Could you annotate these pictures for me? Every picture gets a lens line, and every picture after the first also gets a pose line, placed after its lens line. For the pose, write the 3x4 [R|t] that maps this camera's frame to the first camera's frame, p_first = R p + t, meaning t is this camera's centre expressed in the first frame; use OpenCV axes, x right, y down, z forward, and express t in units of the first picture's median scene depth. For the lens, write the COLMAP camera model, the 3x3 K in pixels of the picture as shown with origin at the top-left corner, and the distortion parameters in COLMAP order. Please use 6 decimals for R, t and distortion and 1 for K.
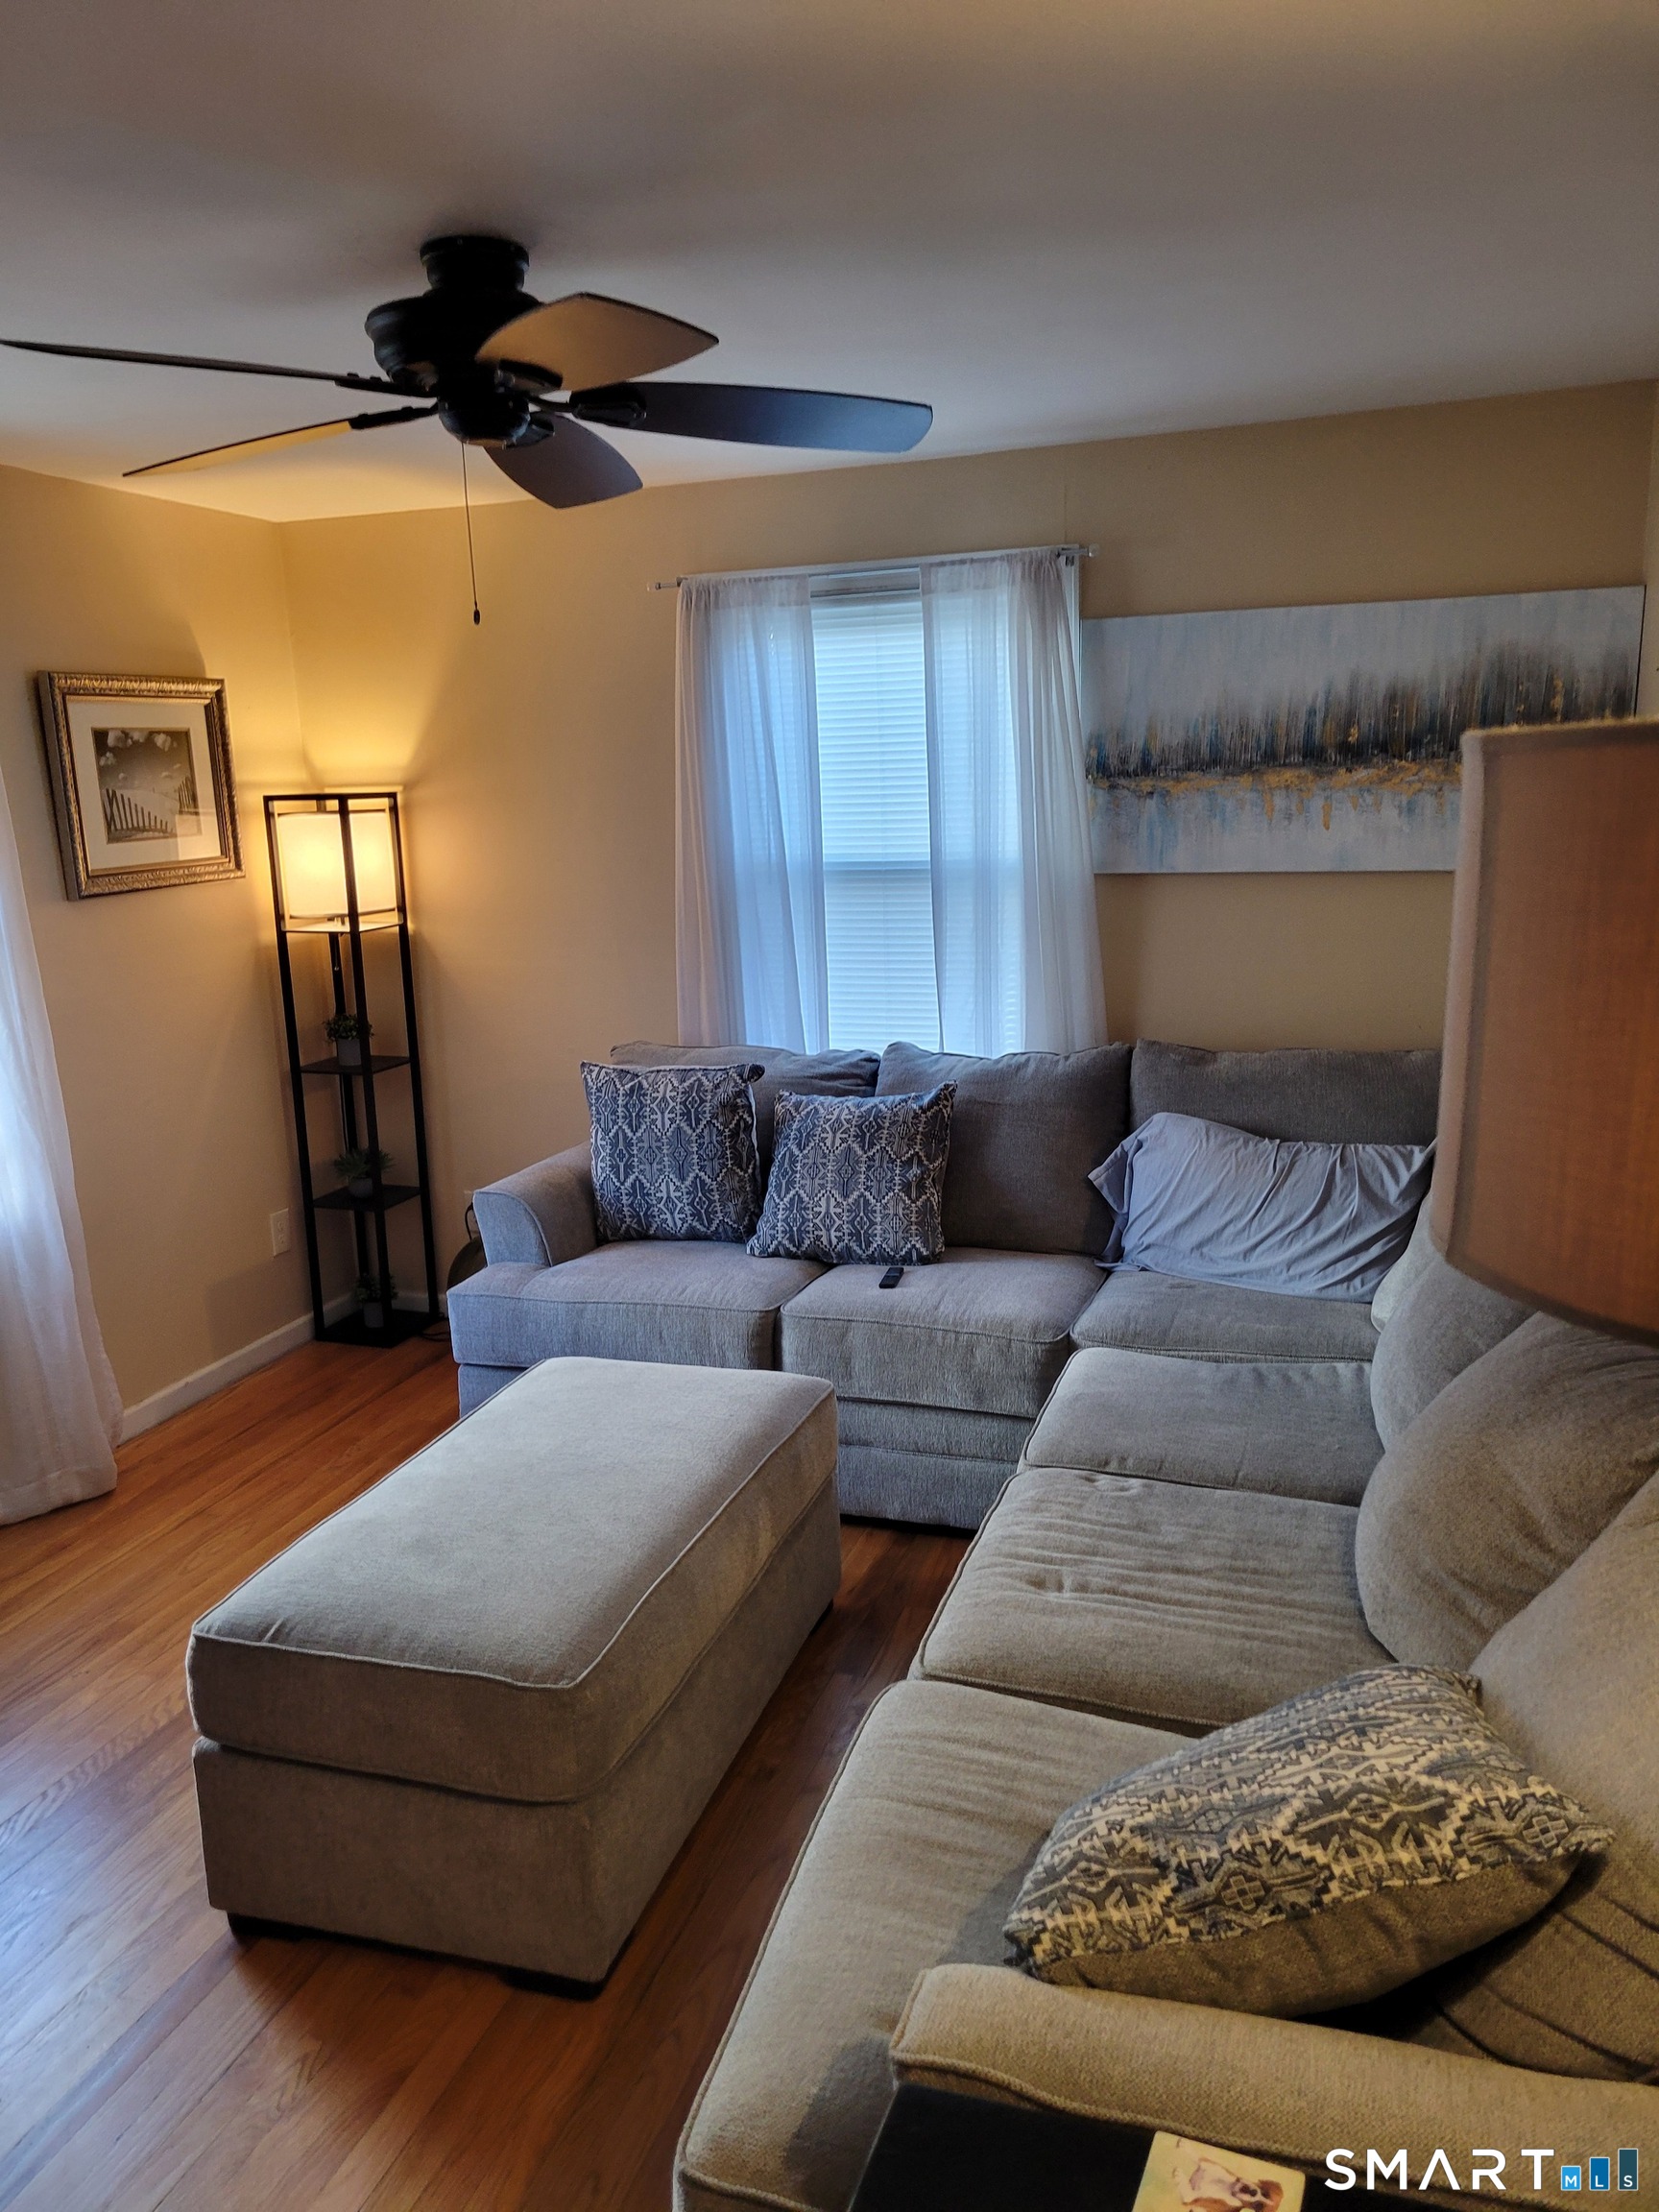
lens RADIAL K [[1662.2, 0, 826.1], [0, 1662.2, 1118.6], [0, 0, 1]] dist [0.059151, -0.034636]
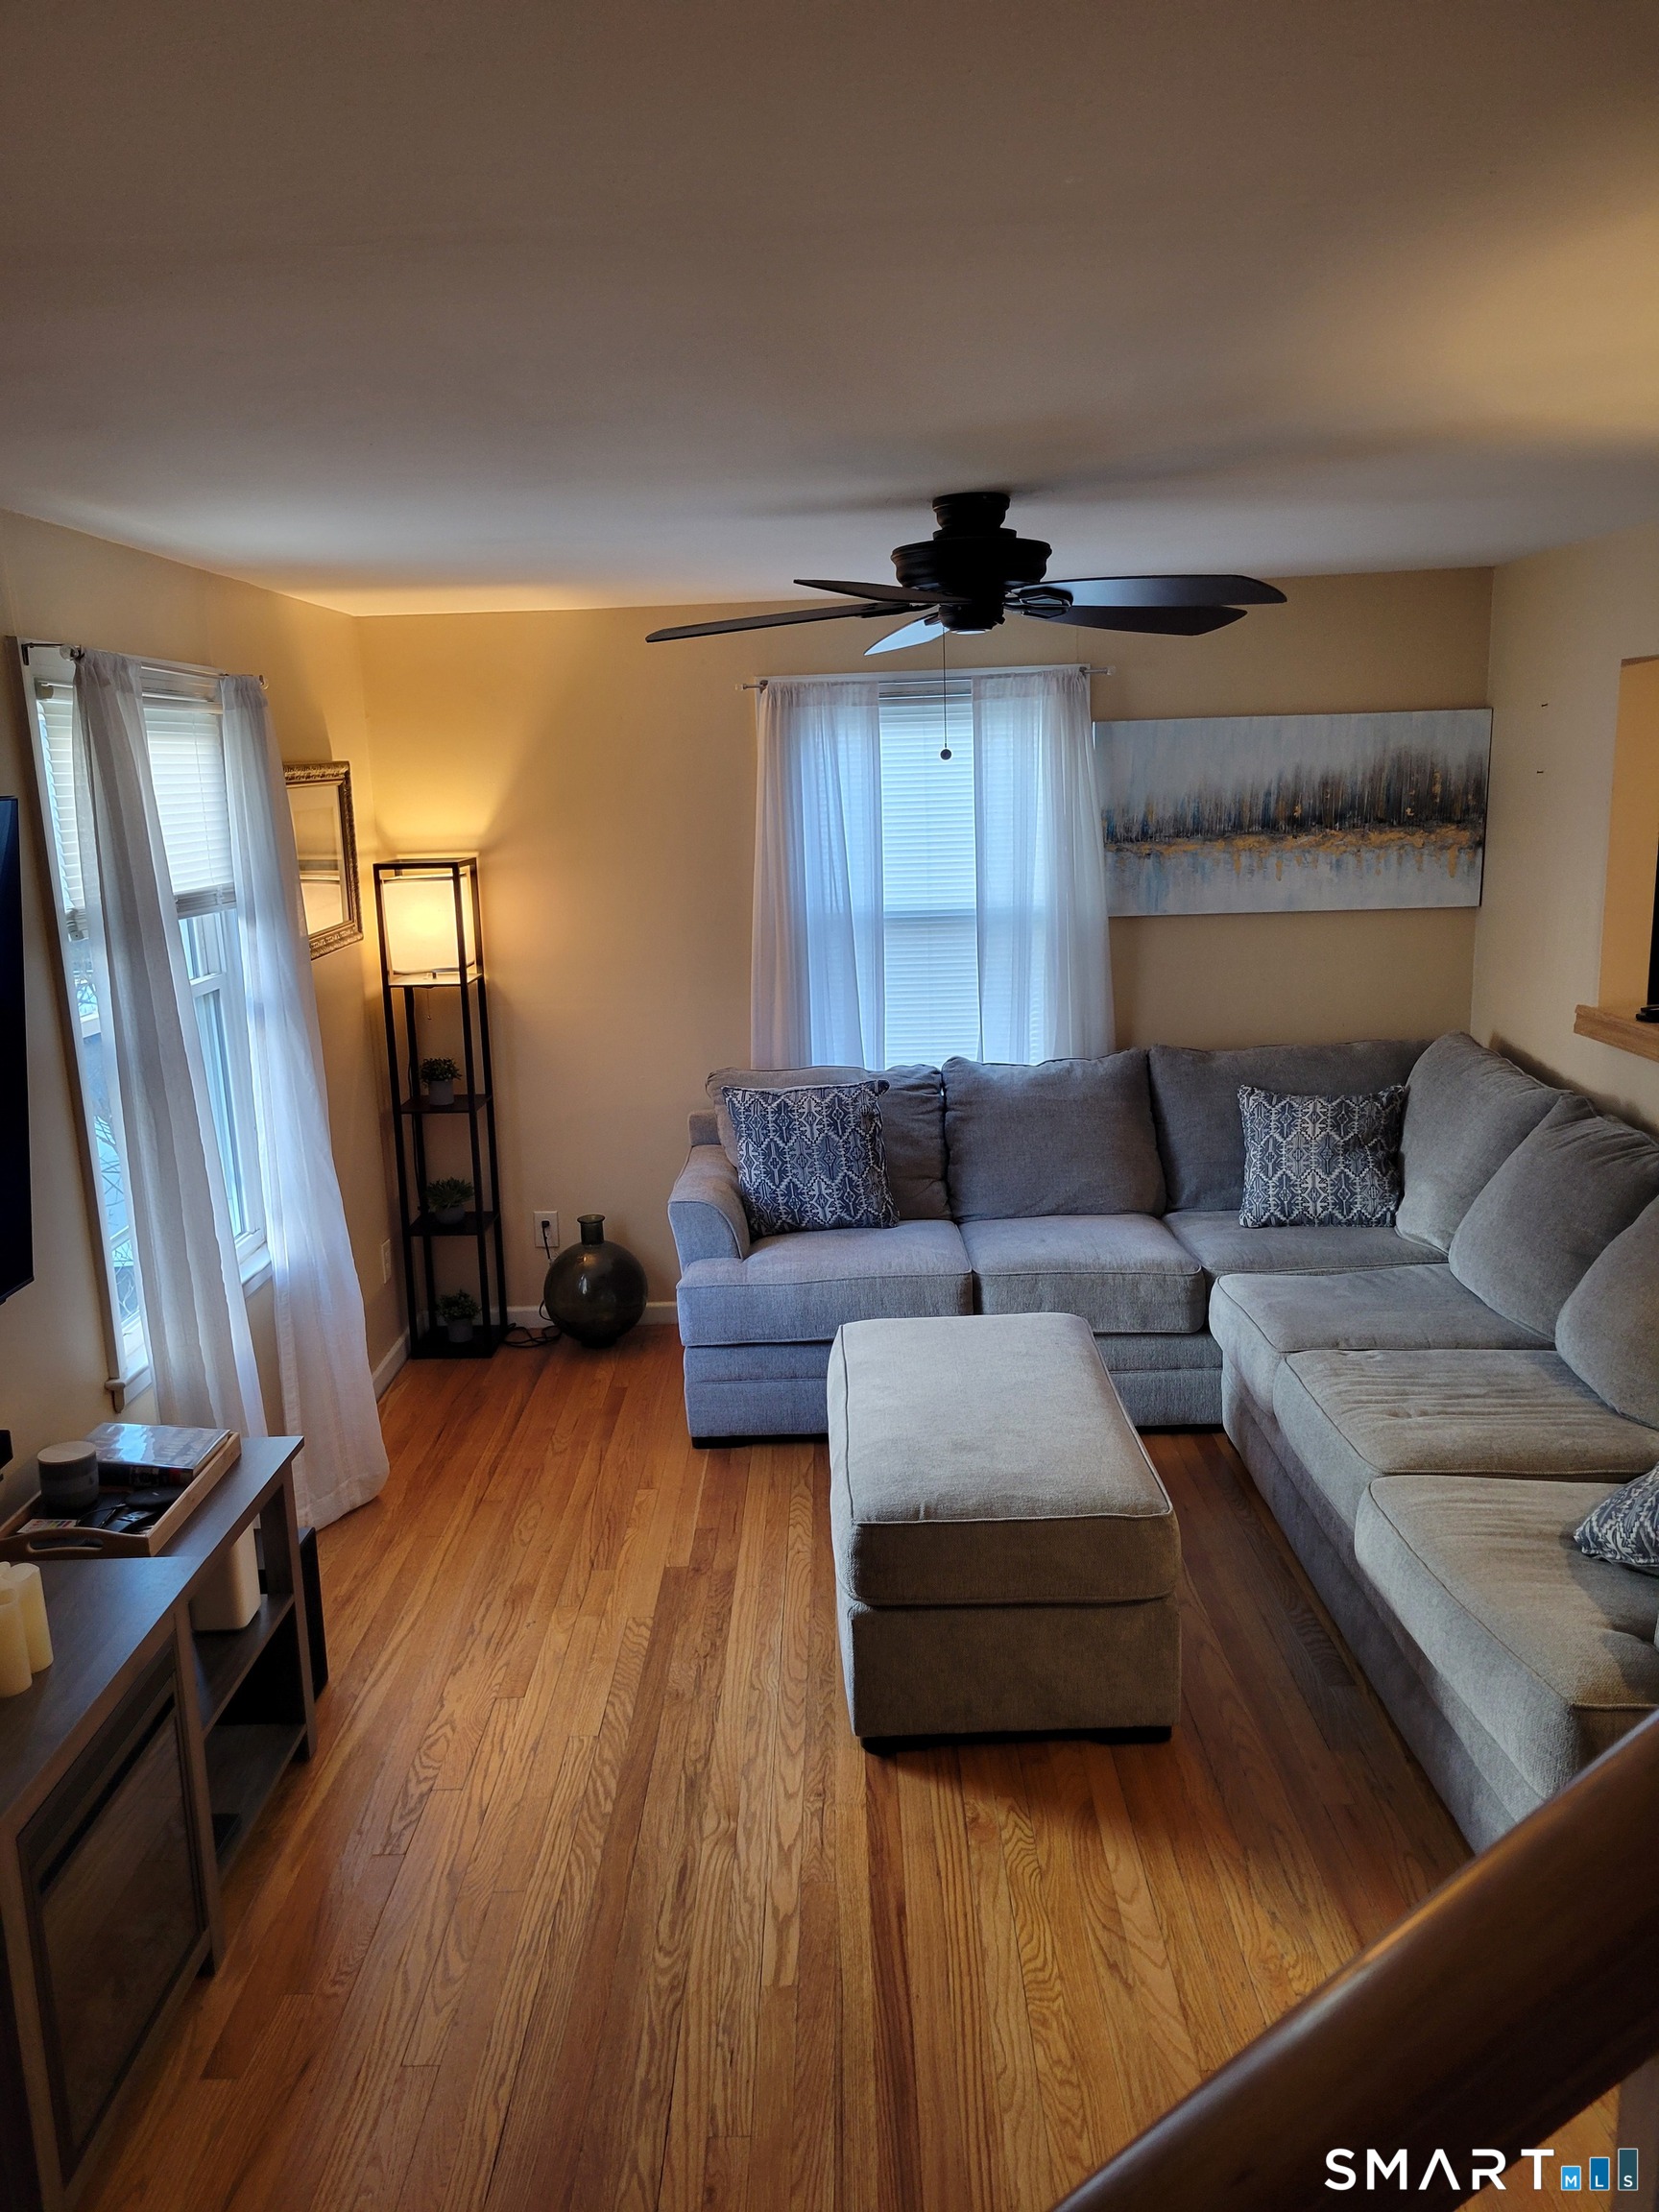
lens RADIAL K [[1662.2, 0, 830.4], [0, 1662.2, 1092.4], [0, 0, 1]] dist [0.059151, -0.034636]
pose [[0.949553, -0.059144, 0.307979, -0.456179], [0.065921, 0.997757, -0.011638, -0.011970], [-0.306600, 0.031353, 0.951322, -0.151879]]
